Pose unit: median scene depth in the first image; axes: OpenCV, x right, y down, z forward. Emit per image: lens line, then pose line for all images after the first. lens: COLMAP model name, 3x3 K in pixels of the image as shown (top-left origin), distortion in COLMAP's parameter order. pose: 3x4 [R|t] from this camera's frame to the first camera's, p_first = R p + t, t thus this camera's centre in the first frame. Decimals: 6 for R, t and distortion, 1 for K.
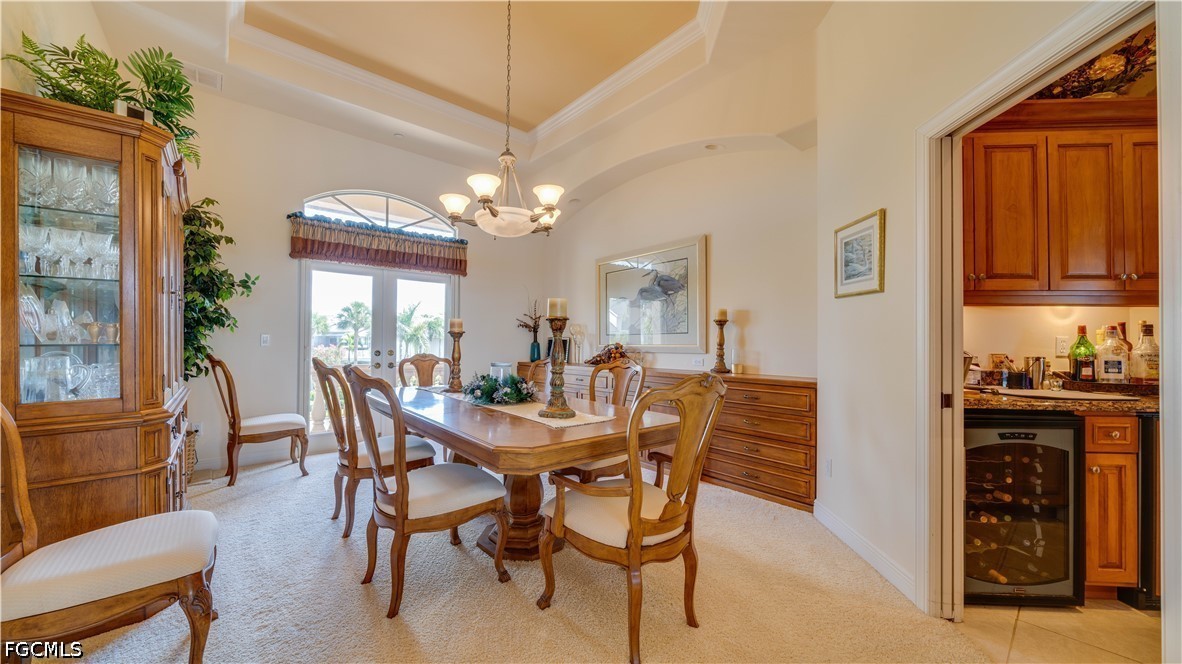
lens RADIAL K [[422.1, 0, 589.2], [0, 422.1, 336.6], [0, 0, 1]] dist [-0.000484, -0.000002]
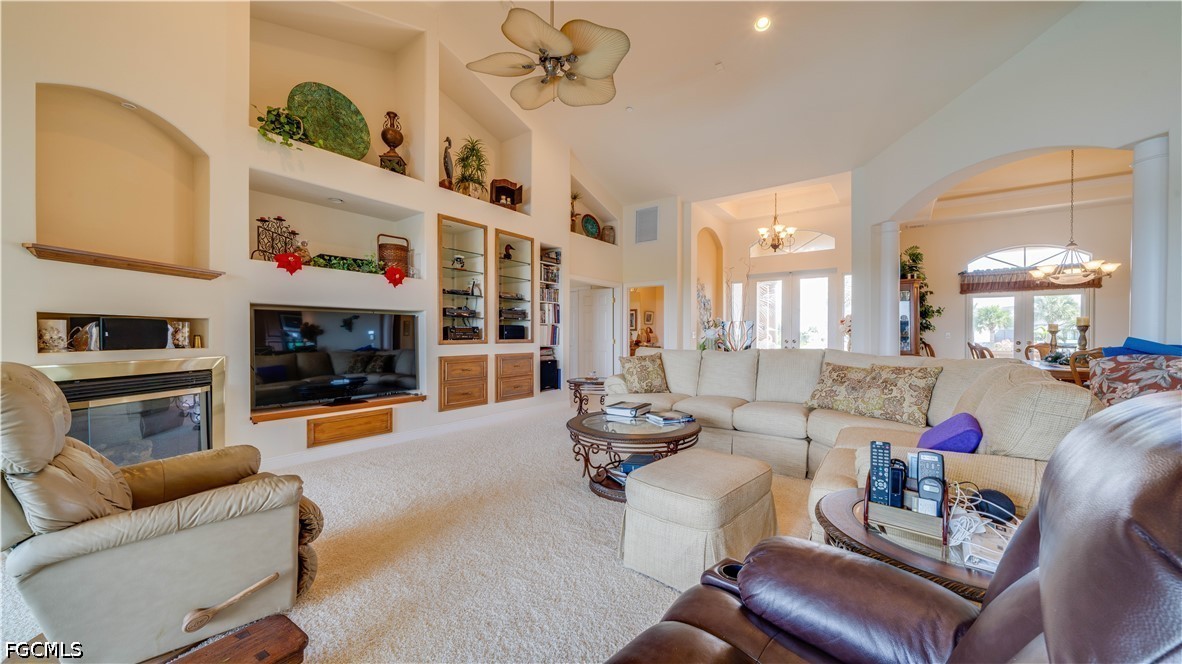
lens RADIAL K [[422.1, 0, 589.2], [0, 422.1, 336.6], [0, 0, 1]] dist [-0.000484, -0.000002]
pose [[0.220316, -0.000932, -0.975428, 0.861351], [0.012962, 0.999914, 0.001972, -0.013010], [0.975342, -0.013078, 0.220309, -1.167165]]
